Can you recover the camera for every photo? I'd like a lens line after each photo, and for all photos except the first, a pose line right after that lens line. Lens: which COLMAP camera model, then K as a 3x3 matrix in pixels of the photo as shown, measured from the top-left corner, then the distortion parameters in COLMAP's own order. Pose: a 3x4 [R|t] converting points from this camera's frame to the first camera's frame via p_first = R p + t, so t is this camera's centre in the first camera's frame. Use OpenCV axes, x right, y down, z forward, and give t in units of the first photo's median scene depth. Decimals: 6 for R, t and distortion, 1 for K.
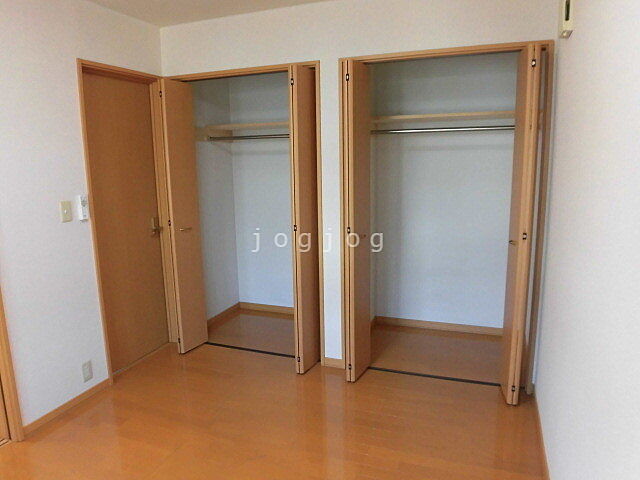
lens RADIAL K [[454.6, 0, 320.0], [0, 454.6, 240.0], [0, 0, 1]] dist [-0.038968, -0.000278]
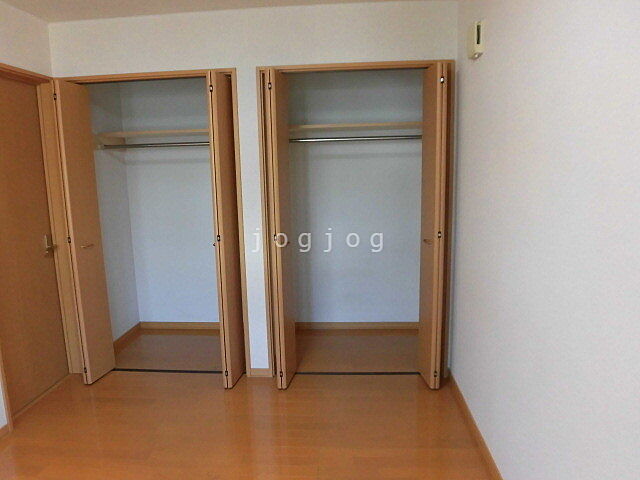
lens RADIAL K [[454.6, 0, 320.0], [0, 454.6, 240.0], [0, 0, 1]] dist [-0.038968, -0.000278]
pose [[0.959186, -0.050710, 0.278190, -0.105428], [0.056518, 0.998318, -0.012892, 0.001984], [-0.277069, 0.028089, 0.960439, 0.008270]]
